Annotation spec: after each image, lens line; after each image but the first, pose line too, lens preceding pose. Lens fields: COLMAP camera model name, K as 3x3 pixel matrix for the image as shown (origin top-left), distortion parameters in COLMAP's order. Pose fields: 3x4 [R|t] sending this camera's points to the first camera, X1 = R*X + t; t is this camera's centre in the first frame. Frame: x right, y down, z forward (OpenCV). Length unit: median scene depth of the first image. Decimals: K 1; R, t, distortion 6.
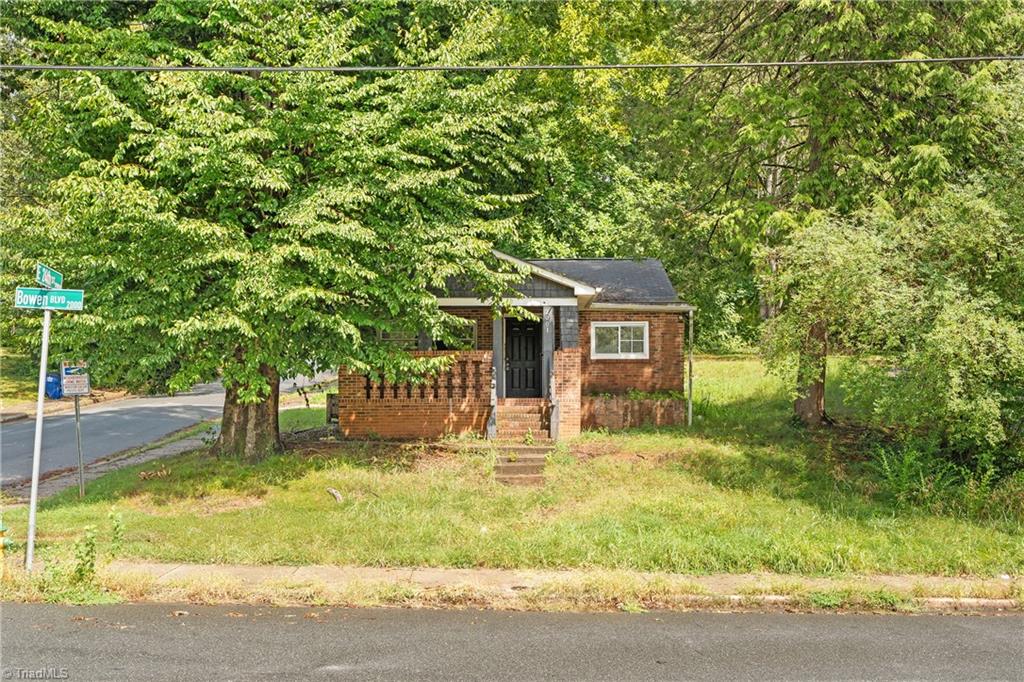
lens RADIAL K [[819.4, 0, 511.2], [0, 819.4, 340.8], [0, 0, 1]] dist [-0.000119, -0.000010]
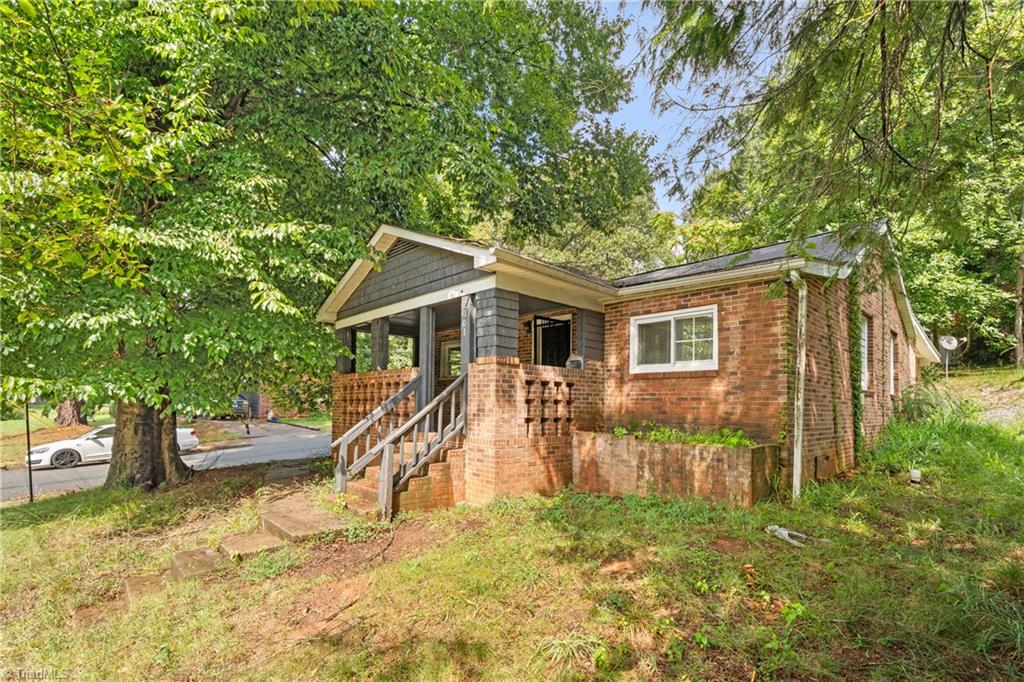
lens RADIAL K [[459.3, 0, 511.7], [0, 459.3, 385.2], [0, 0, 1]] dist [0.002185, -0.000389]
pose [[0.722504, -0.024118, -0.690946, 0.284864], [0.041463, 0.999104, 0.008482, 0.024360], [0.690123, -0.034777, 0.722856, 0.669065]]
